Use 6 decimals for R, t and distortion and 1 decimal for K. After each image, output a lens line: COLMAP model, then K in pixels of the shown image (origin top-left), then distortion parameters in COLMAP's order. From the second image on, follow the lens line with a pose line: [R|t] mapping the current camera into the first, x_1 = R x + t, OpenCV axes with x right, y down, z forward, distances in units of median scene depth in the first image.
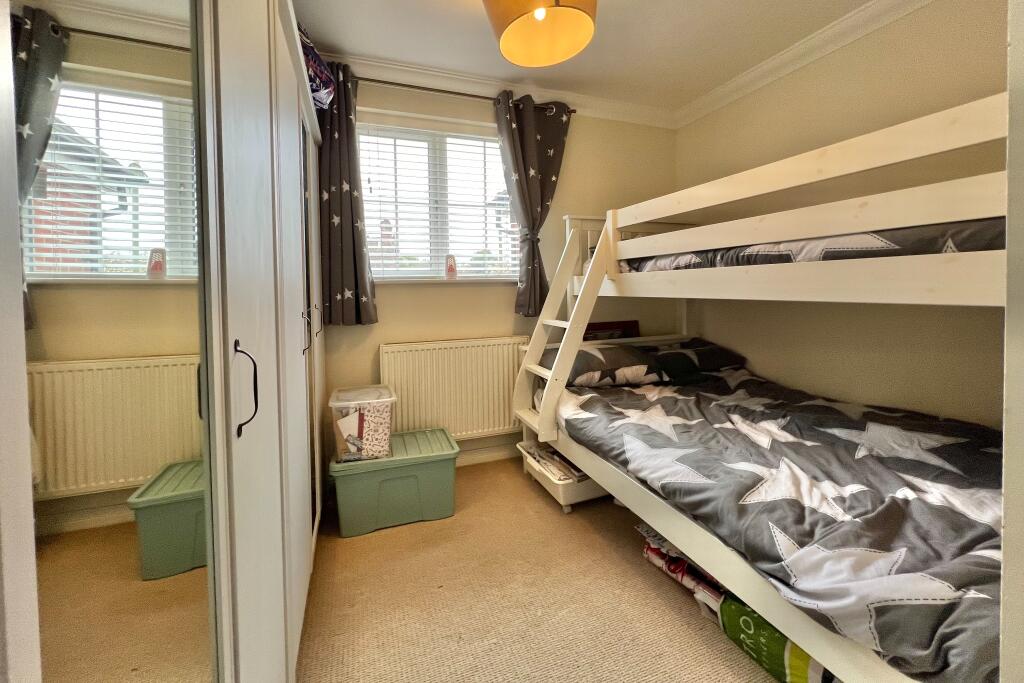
lens RADIAL K [[408.6, 0, 513.2], [0, 408.6, 300.0], [0, 0, 1]] dist [0.000073, 0.000013]
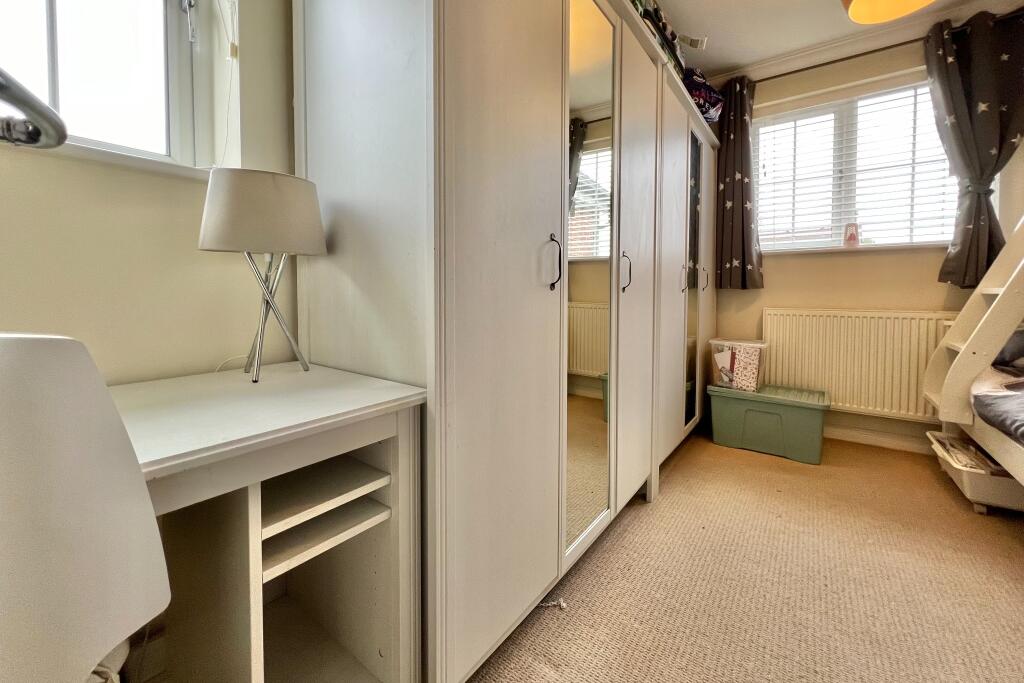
lens RADIAL K [[408.6, 0, 513.2], [0, 408.6, 300.0], [0, 0, 1]] dist [0.000073, 0.000013]
pose [[0.545199, 0.037142, -0.837483, 0.266615], [-0.037634, 0.999095, 0.019810, 0.097297], [0.837461, 0.020717, 0.546104, -0.232750]]
